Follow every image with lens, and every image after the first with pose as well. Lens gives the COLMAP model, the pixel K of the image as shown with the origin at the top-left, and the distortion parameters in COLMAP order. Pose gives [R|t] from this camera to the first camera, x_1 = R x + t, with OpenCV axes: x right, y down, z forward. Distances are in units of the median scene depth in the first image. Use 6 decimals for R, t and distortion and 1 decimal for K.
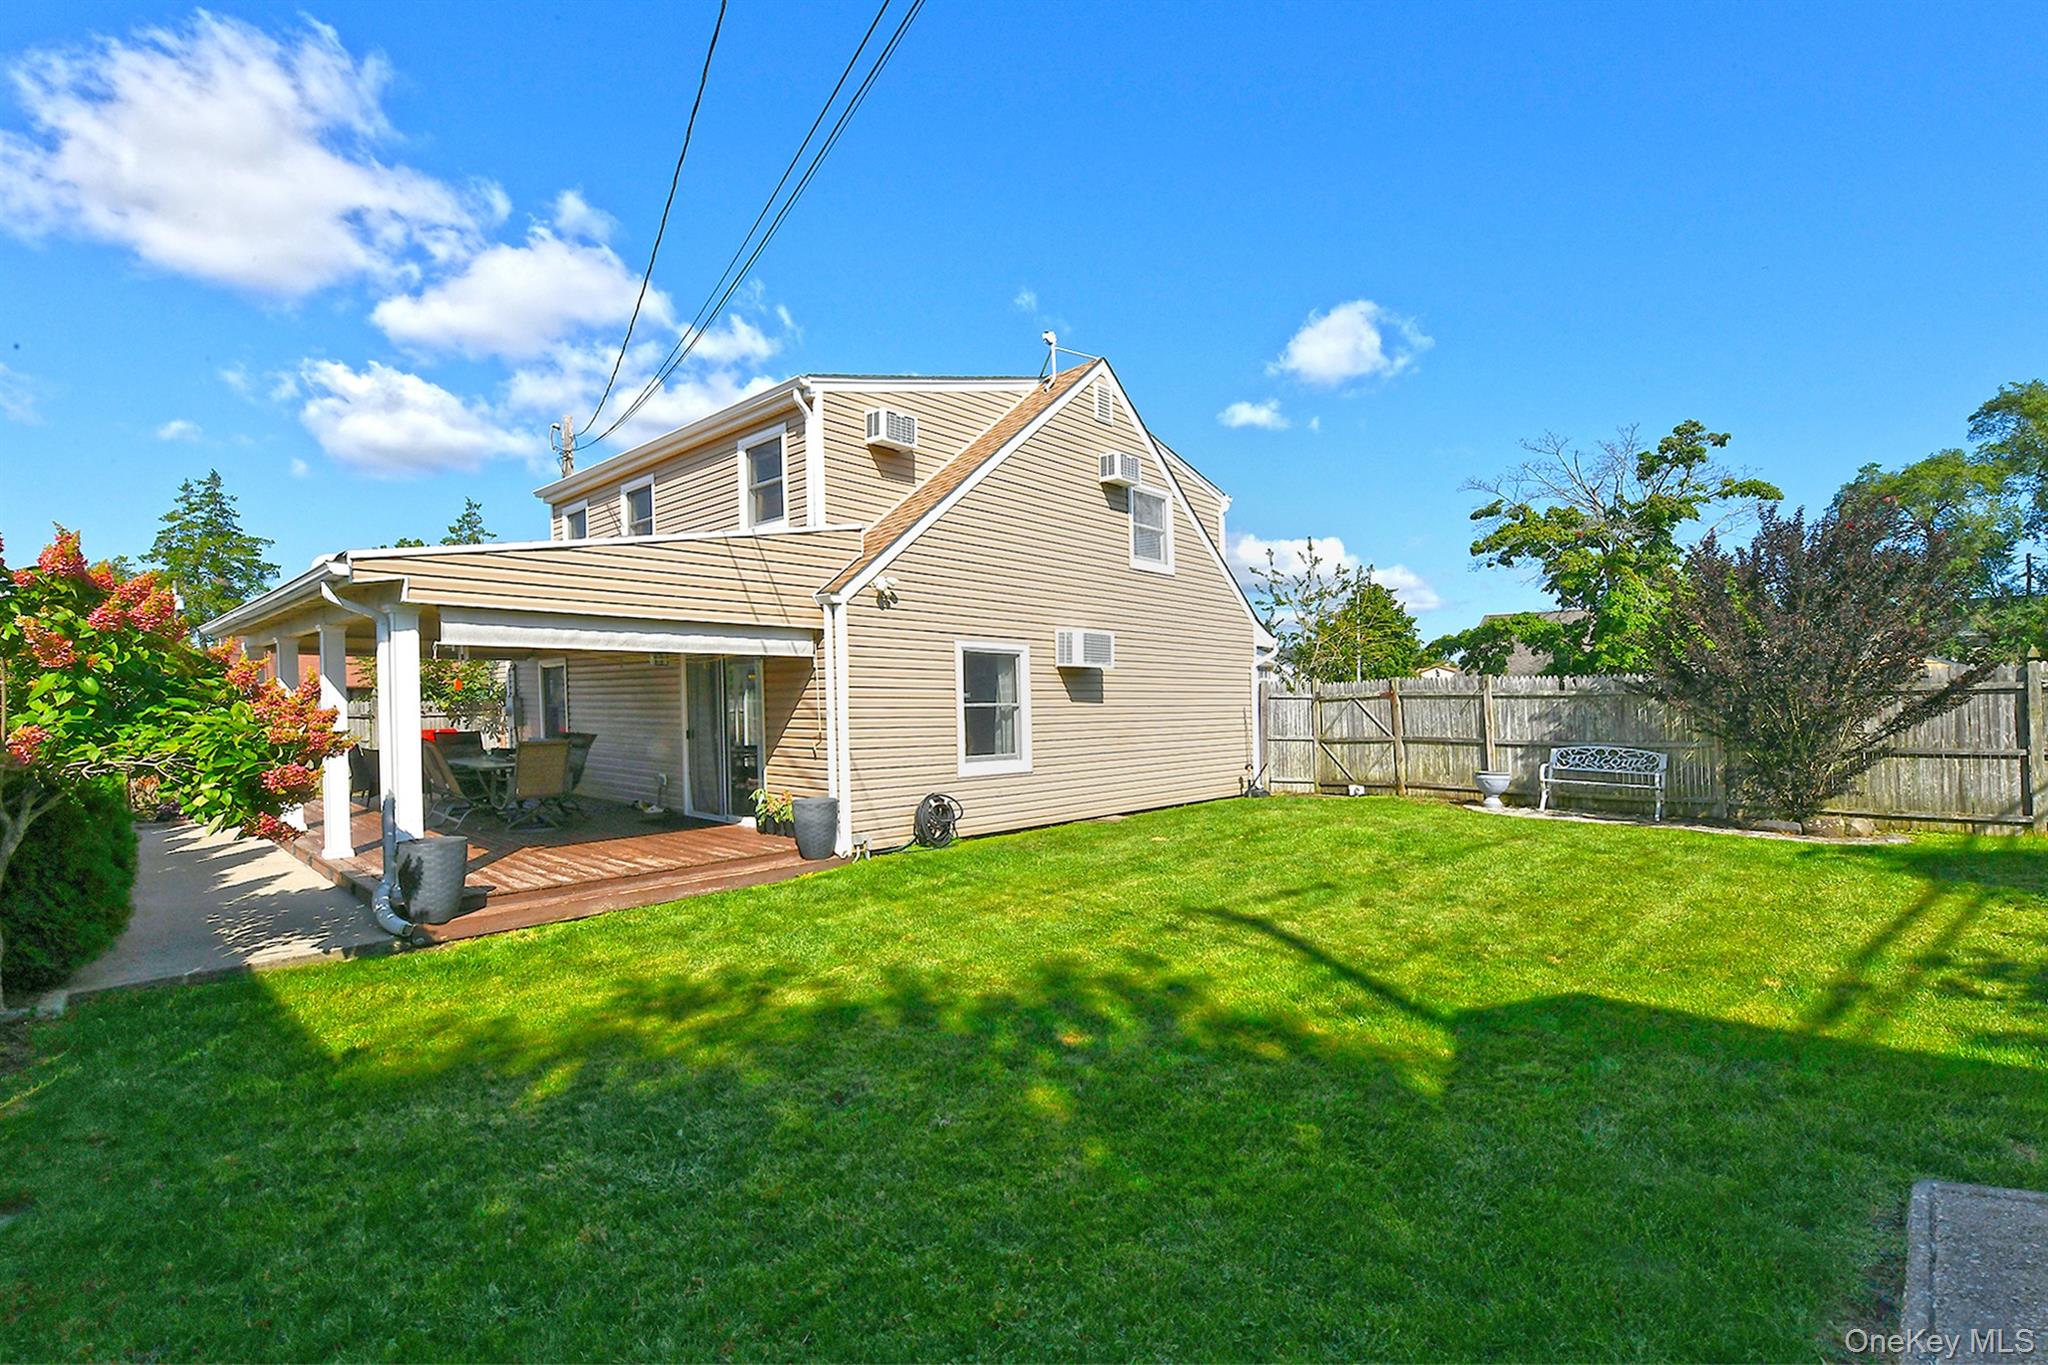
lens RADIAL K [[892.8, 0, 1043.4], [0, 892.8, 689.6], [0, 0, 1]] dist [-0.003630, -0.001560]
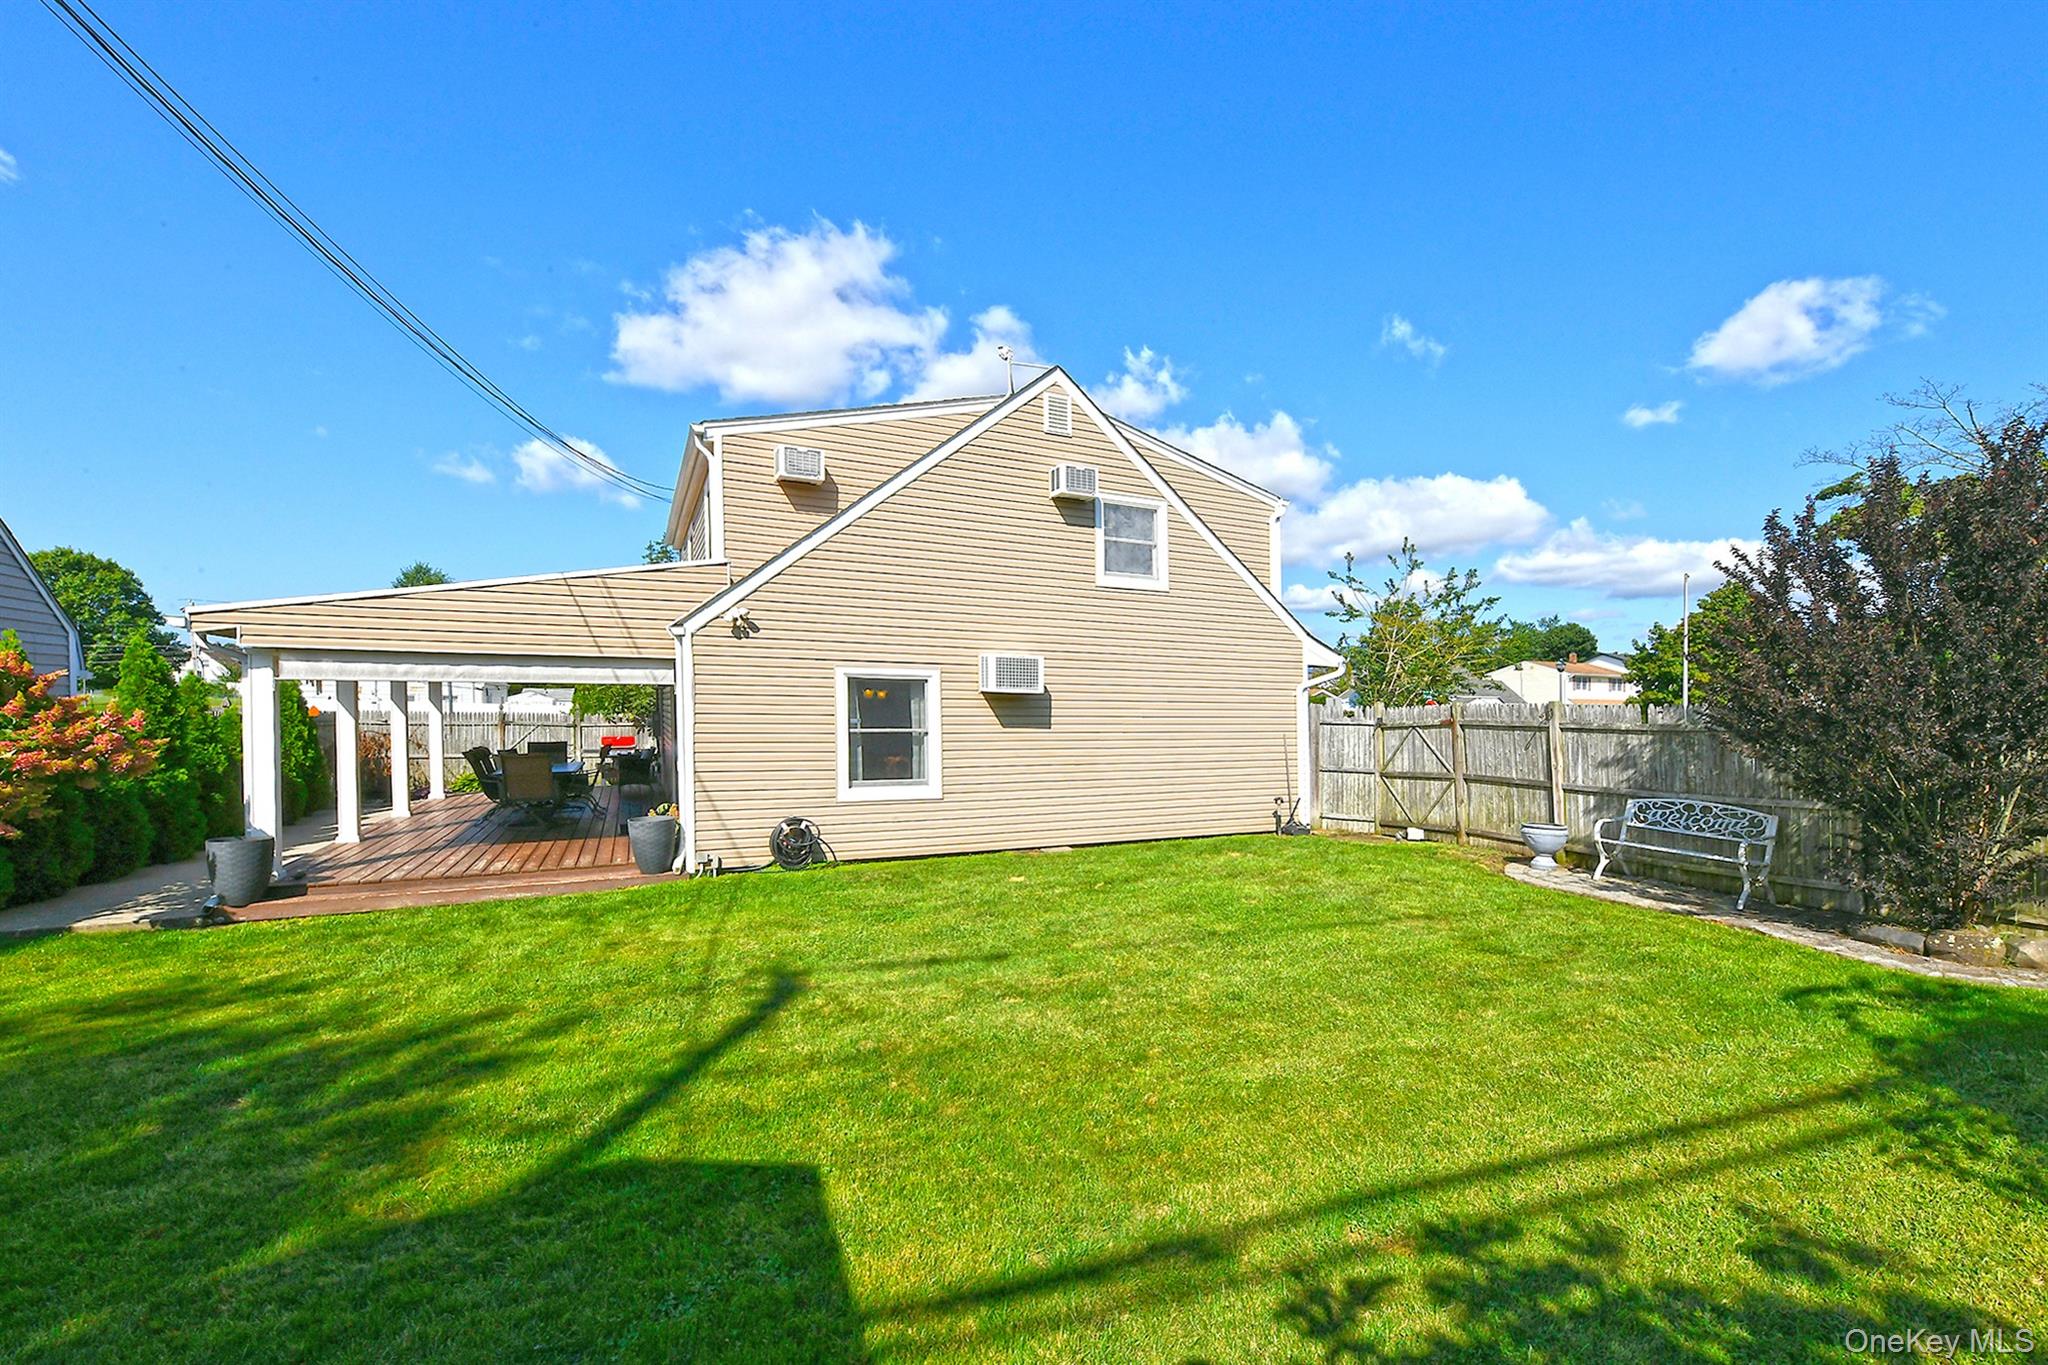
lens RADIAL K [[836.8, 0, 1000.2], [0, 836.8, 712.4], [0, 0, 1]] dist [-0.004560, -0.000382]
pose [[0.933120, 0.012317, -0.359354, 0.359467], [-0.007891, 0.999874, 0.013781, -0.015314], [0.359478, -0.010024, 0.933100, 0.152808]]
